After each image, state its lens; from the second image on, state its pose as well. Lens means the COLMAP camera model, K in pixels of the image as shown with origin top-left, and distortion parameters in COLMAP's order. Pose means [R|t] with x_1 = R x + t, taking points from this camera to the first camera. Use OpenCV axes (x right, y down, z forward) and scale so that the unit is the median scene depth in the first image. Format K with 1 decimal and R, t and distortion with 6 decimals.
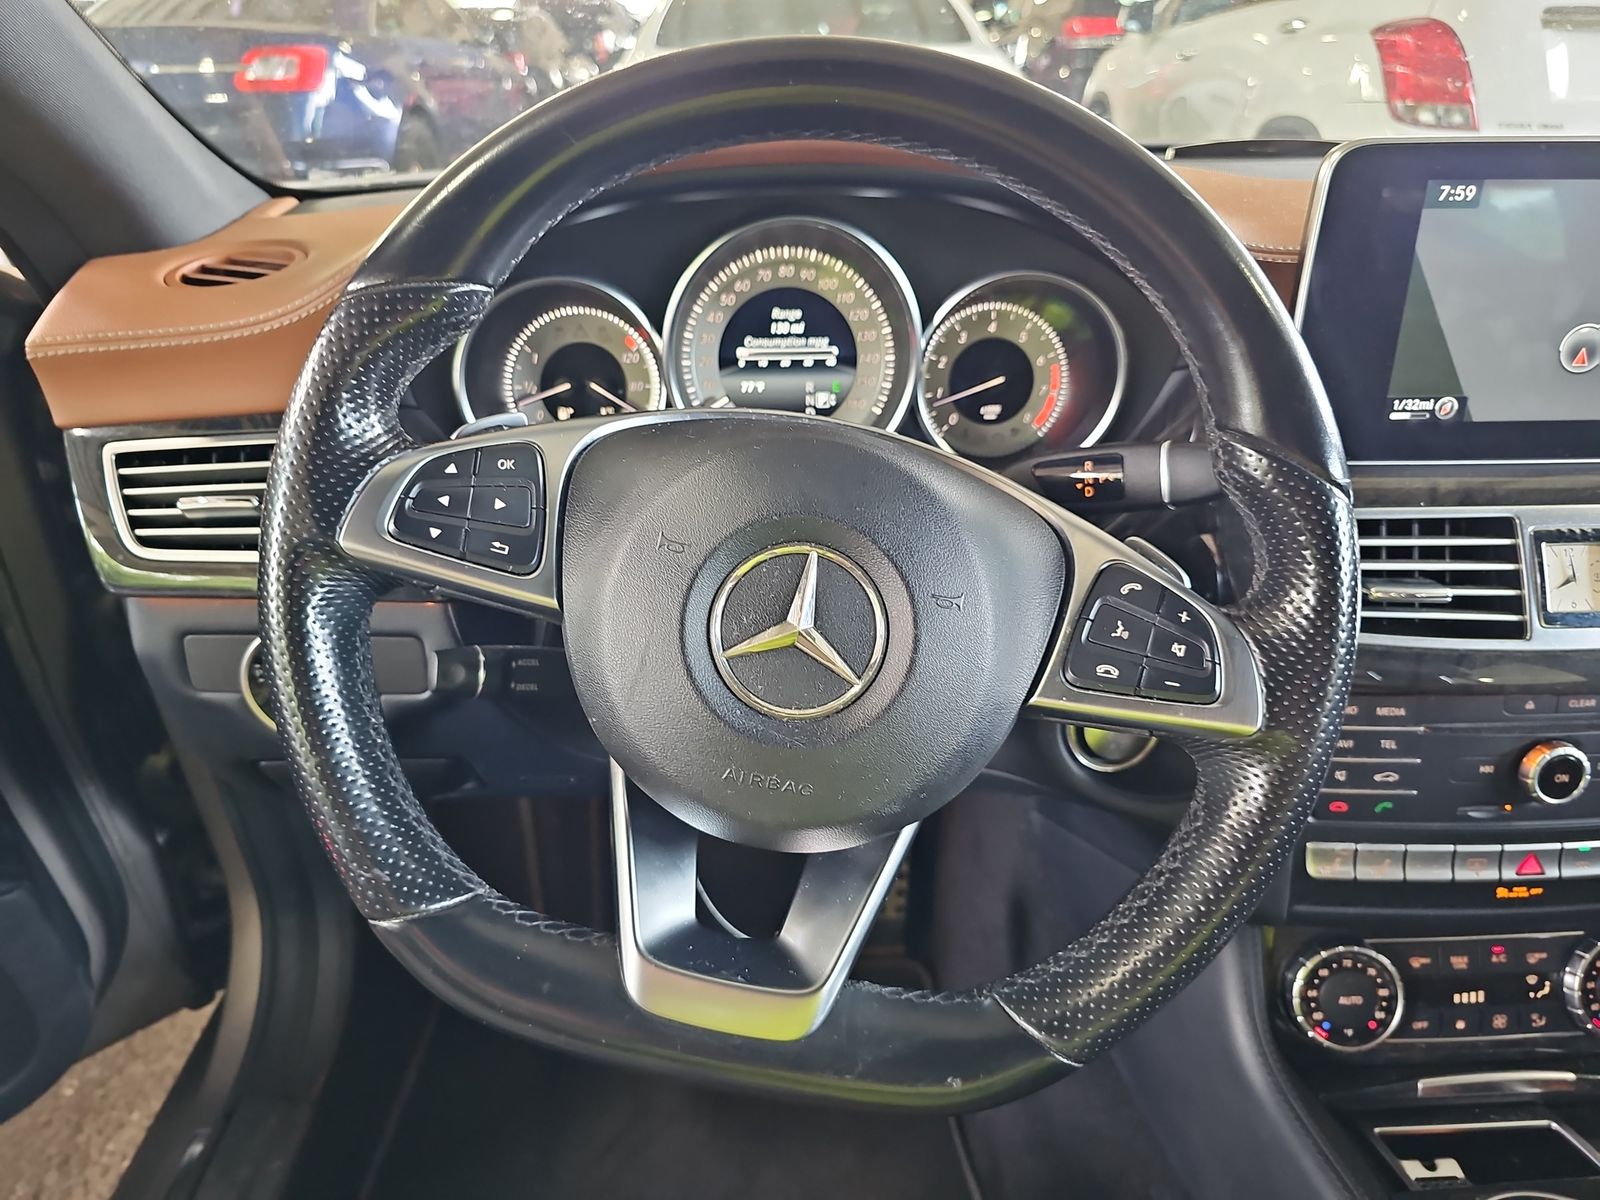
lens RADIAL K [[1058.1, 0, 793.5], [0, 1058.1, 589.1], [0, 0, 1]] dist [0.051845, -0.032310]
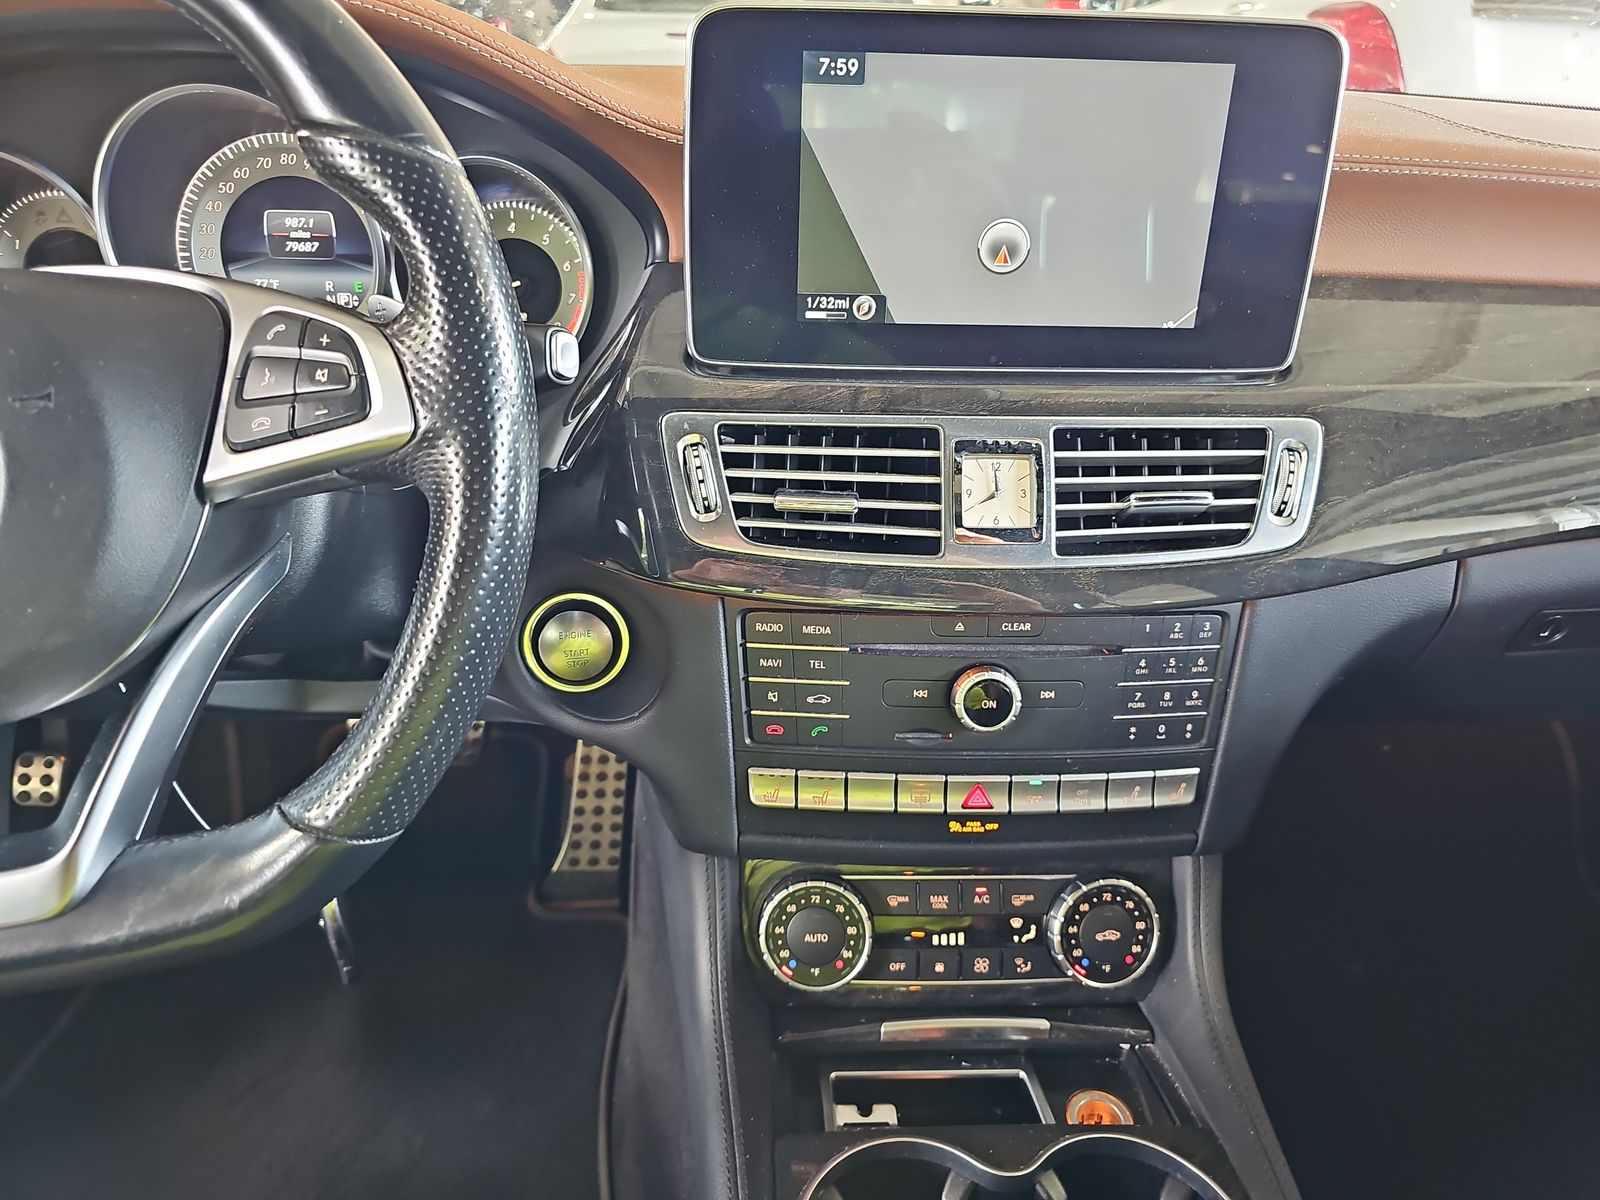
lens RADIAL K [[1058.1, 0, 739.3], [0, 1058.1, 579.0], [0, 0, 1]] dist [0.051845, -0.032310]
pose [[0.999620, 0.026868, -0.006117, 0.446467], [-0.026778, 0.999540, 0.014246, 0.051402], [0.006497, -0.014077, 0.999880, 0.057121]]
